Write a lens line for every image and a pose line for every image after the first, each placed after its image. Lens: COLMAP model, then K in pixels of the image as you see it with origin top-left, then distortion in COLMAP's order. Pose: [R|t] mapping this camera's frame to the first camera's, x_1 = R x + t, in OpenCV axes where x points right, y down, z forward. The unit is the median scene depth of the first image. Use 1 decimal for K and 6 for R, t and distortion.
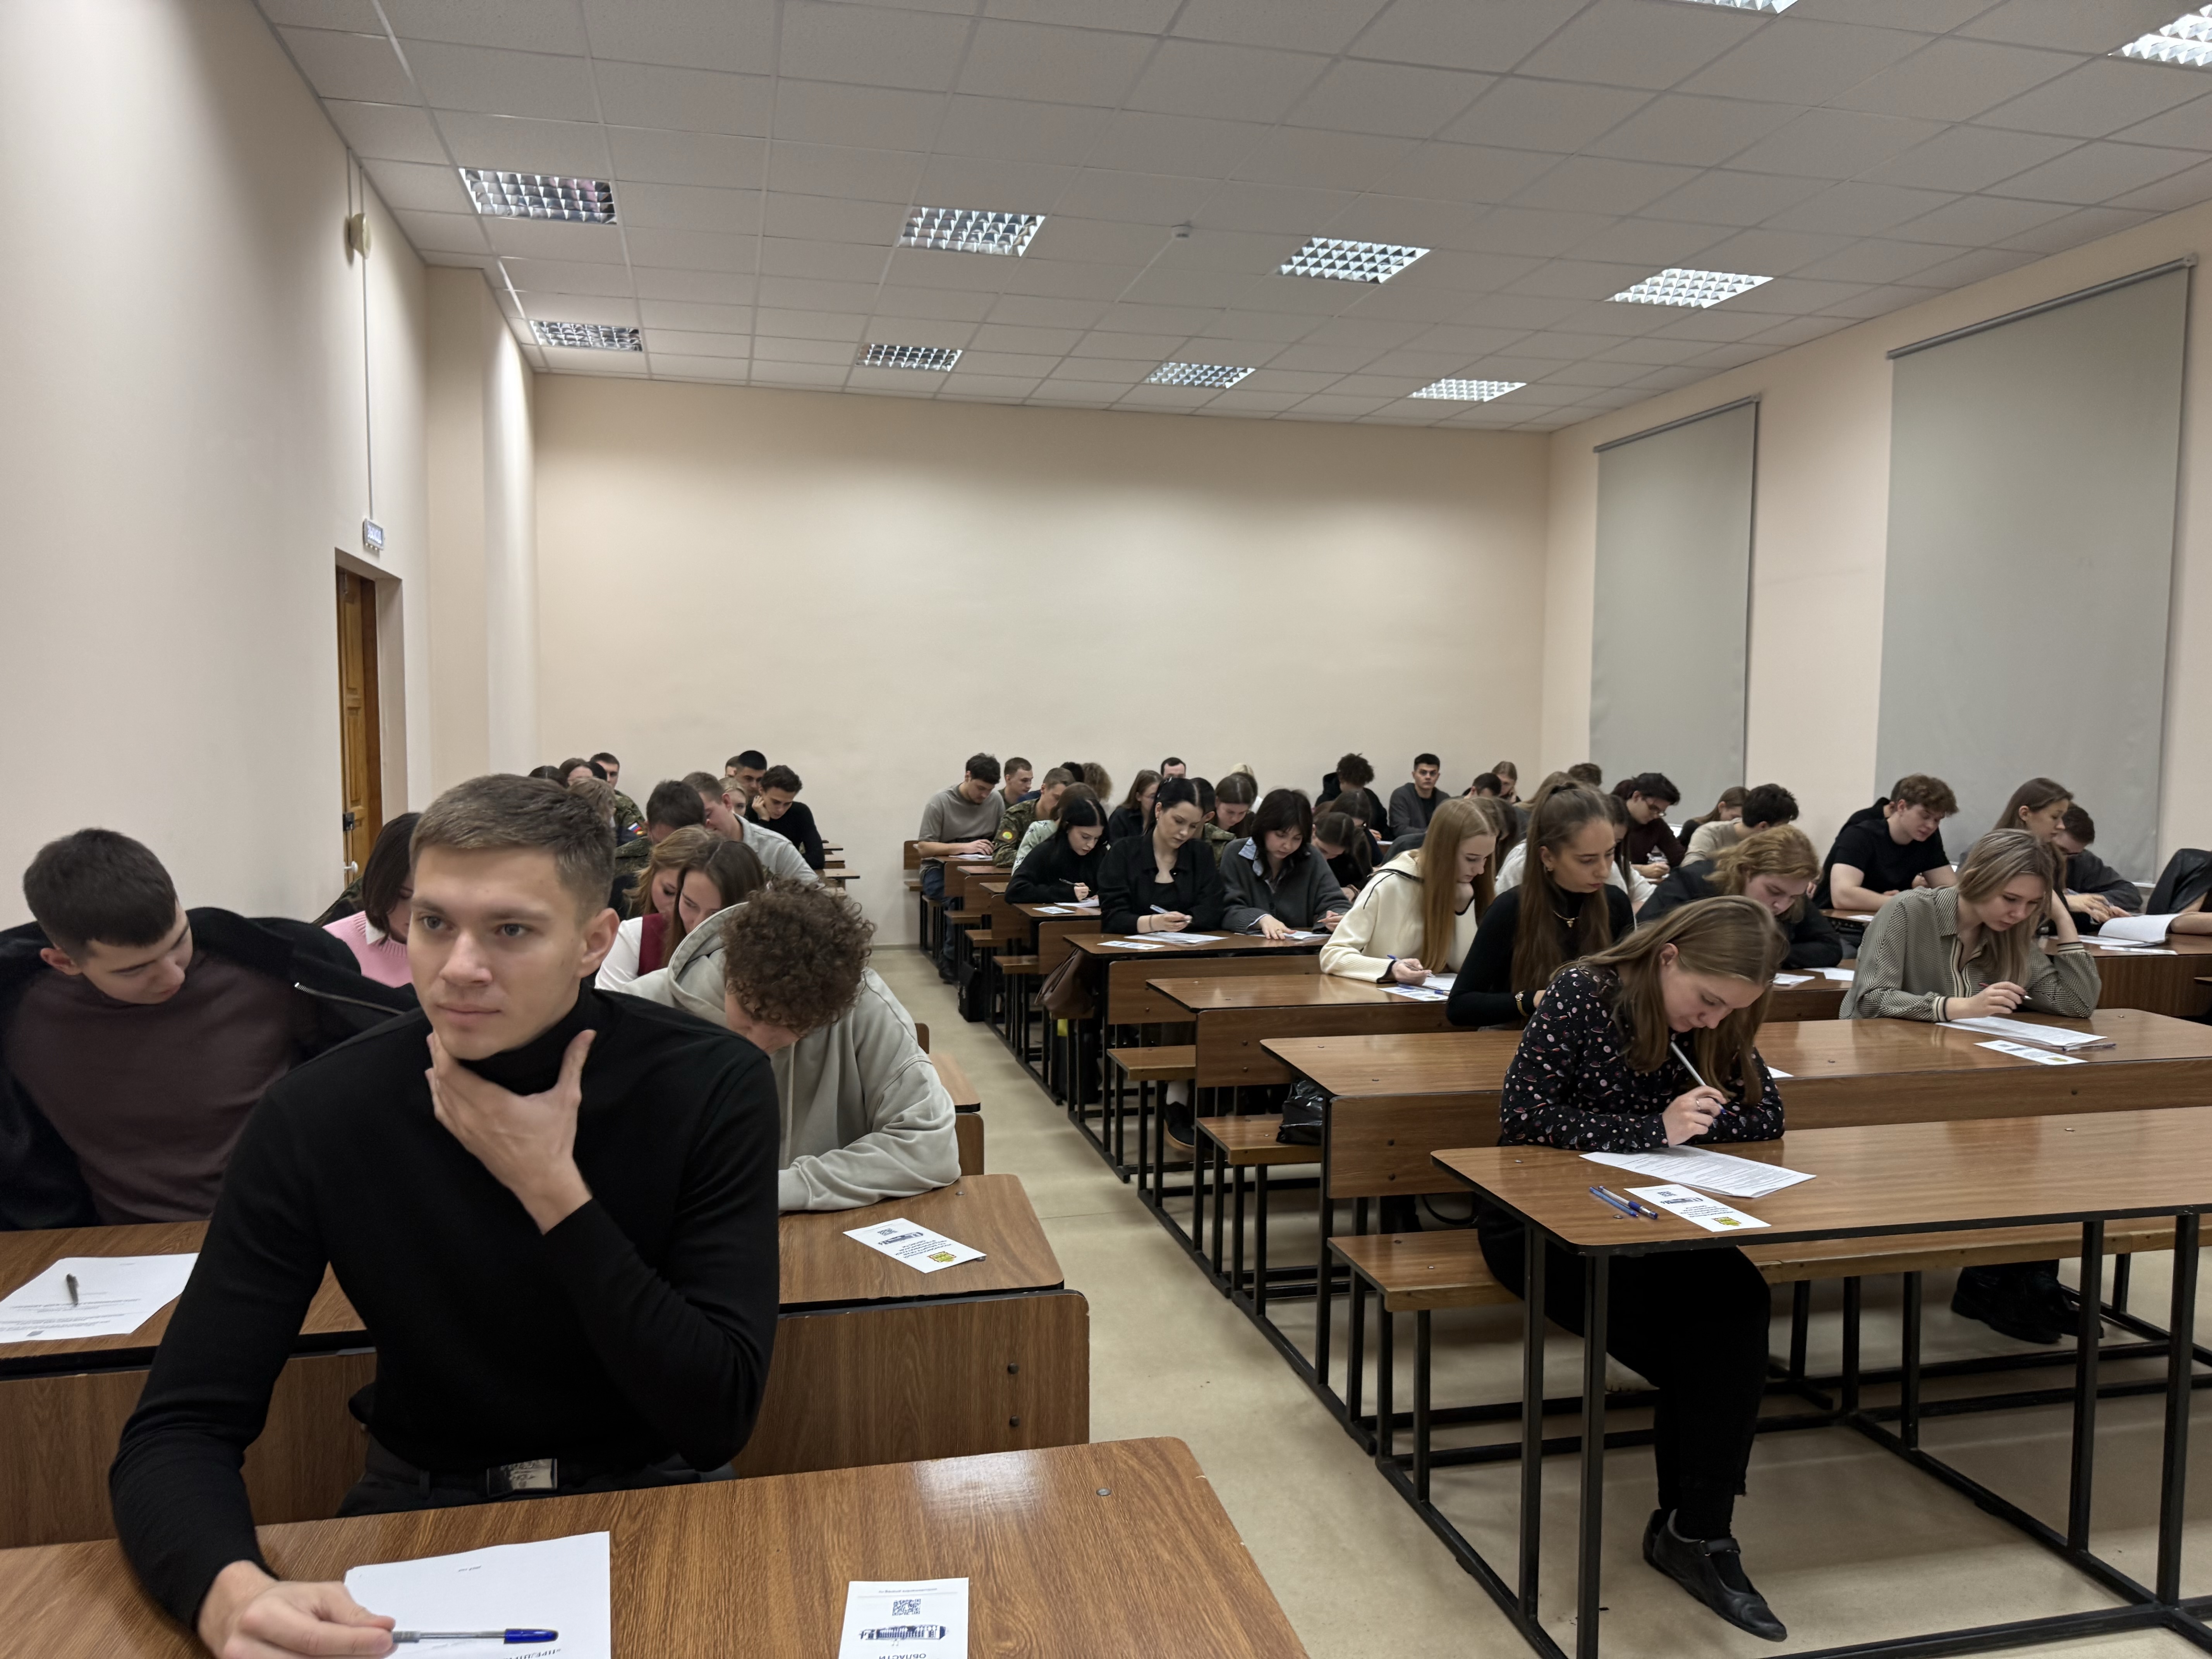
lens RADIAL K [[1567.3, 0, 1097.3], [0, 1567.3, 839.0], [0, 0, 1]] dist [0.020711, -0.019992]
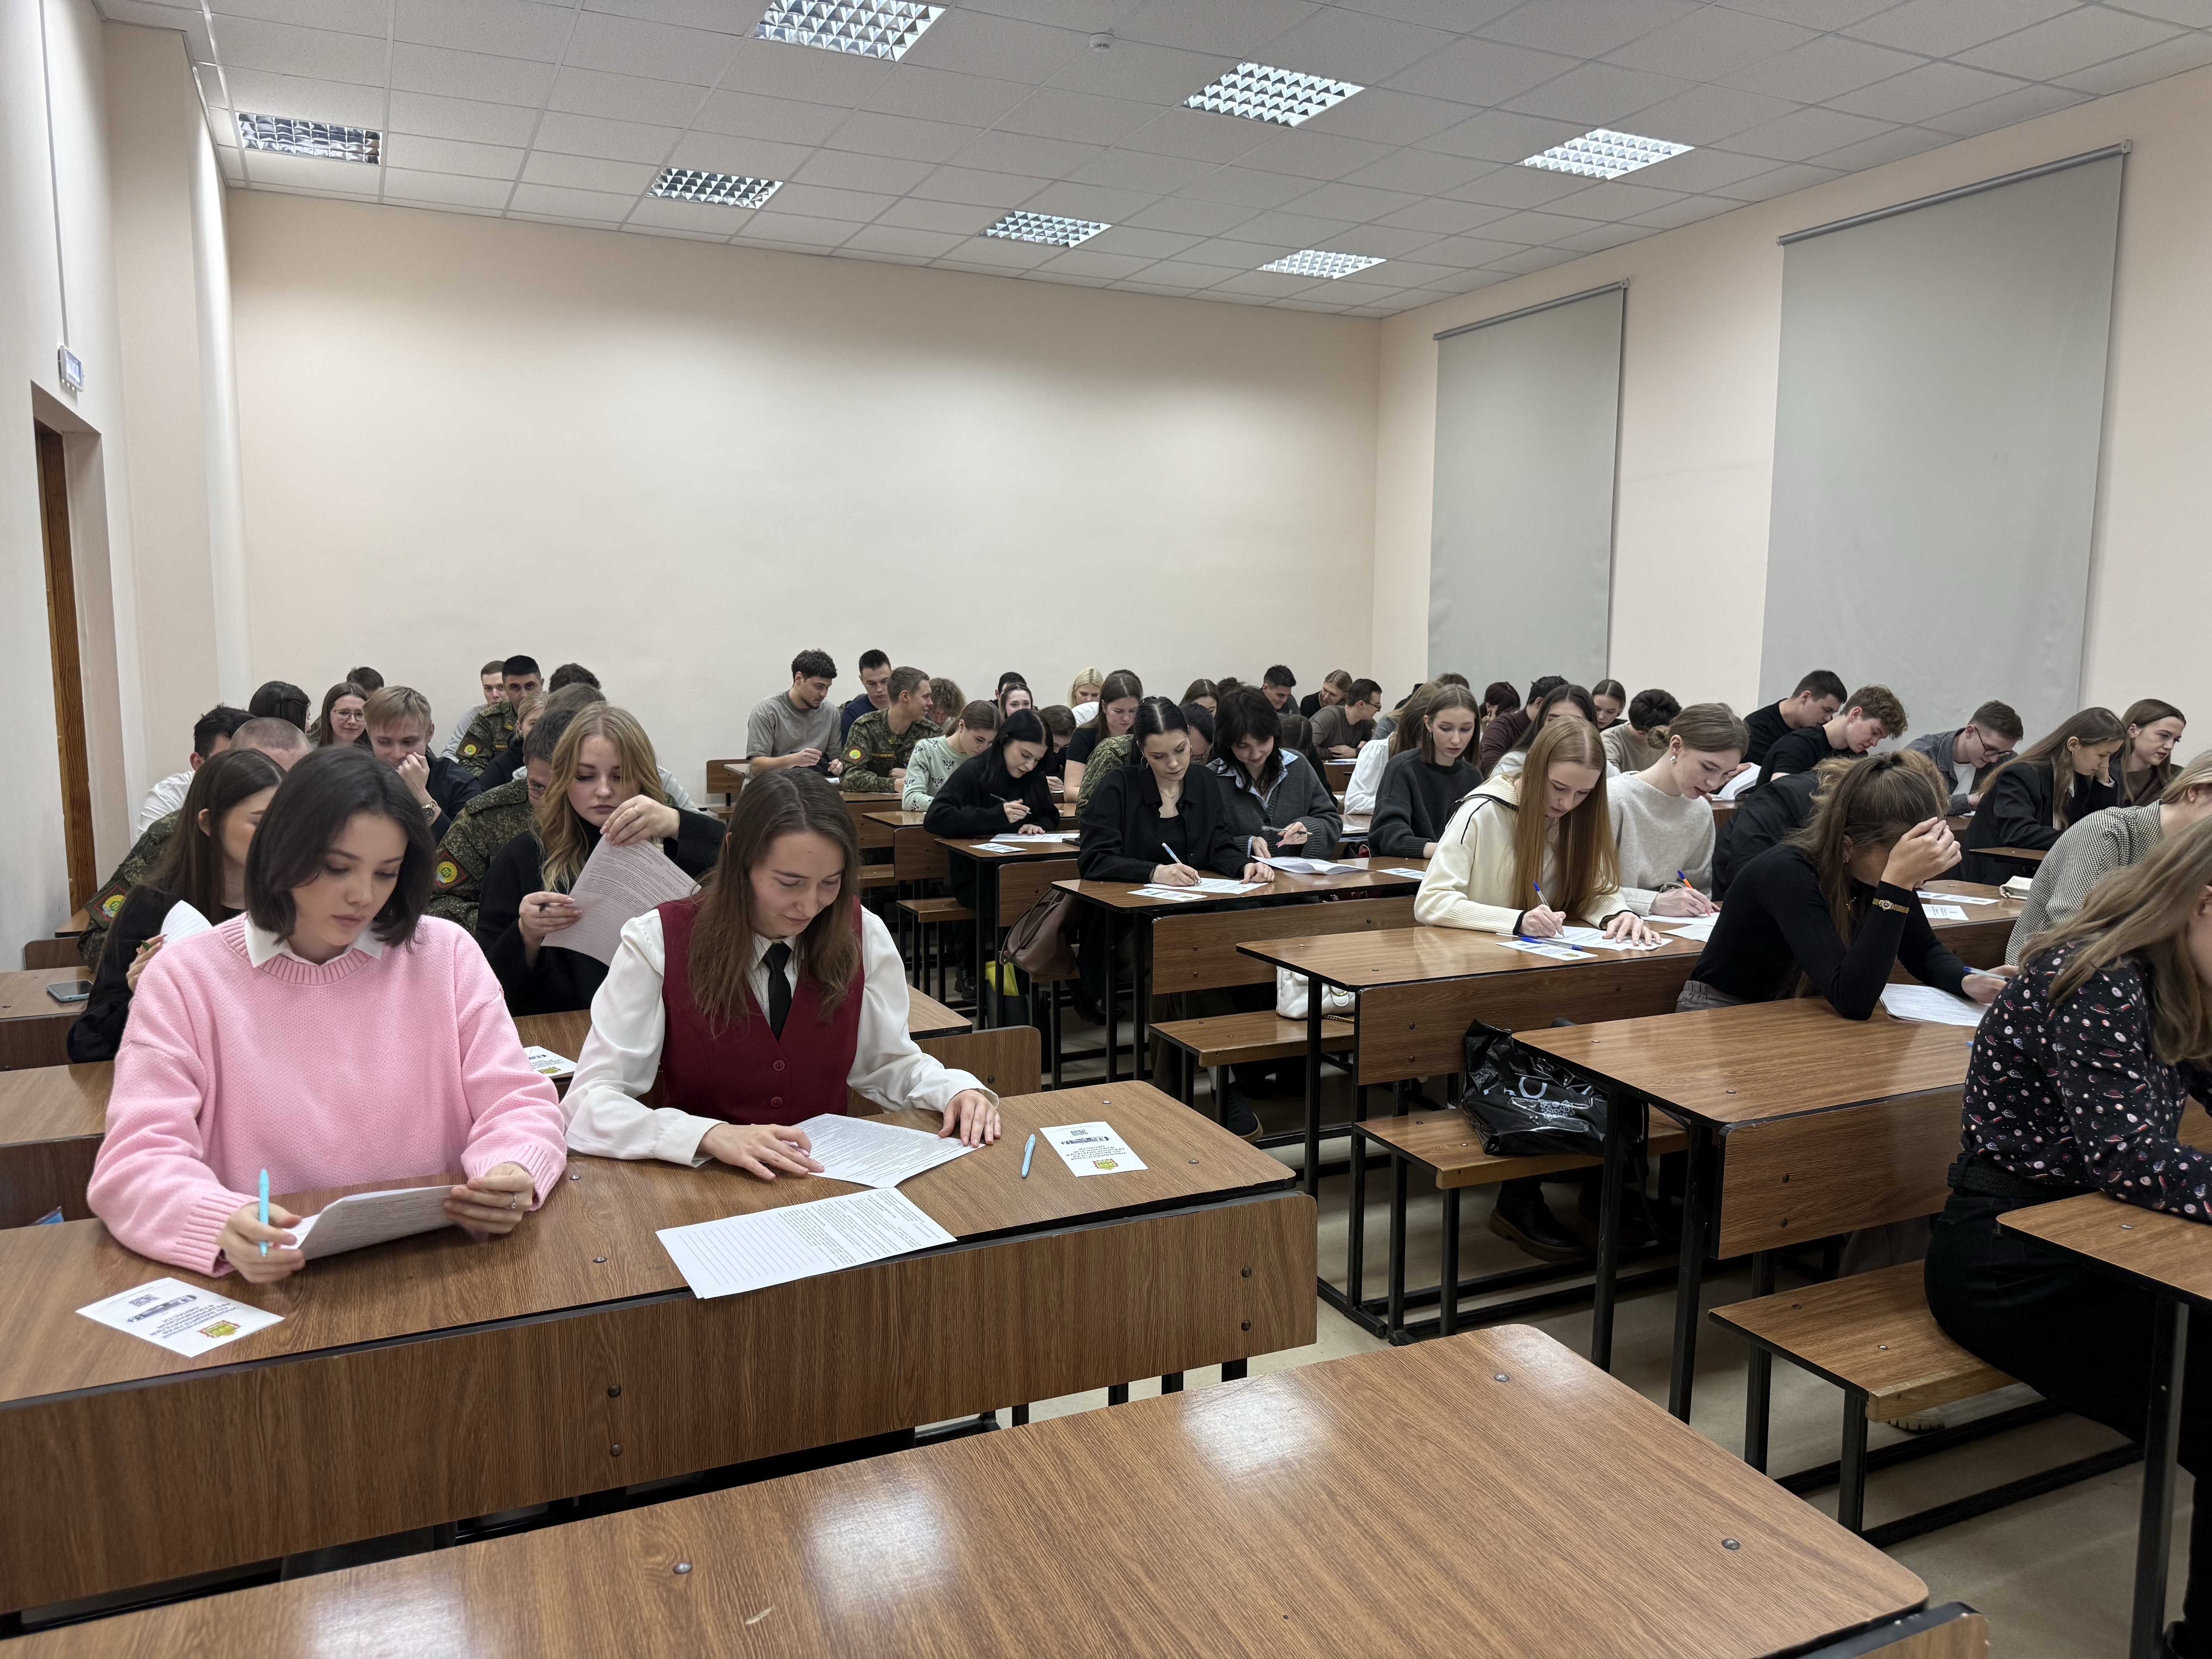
lens RADIAL K [[1567.3, 0, 1113.1], [0, 1567.3, 824.1], [0, 0, 1]] dist [0.020711, -0.019992]
pose [[0.979031, -0.025415, 0.202119, -0.109205], [0.014726, 0.998421, 0.054212, -0.009040], [-0.203178, -0.050099, 0.977859, 0.130132]]
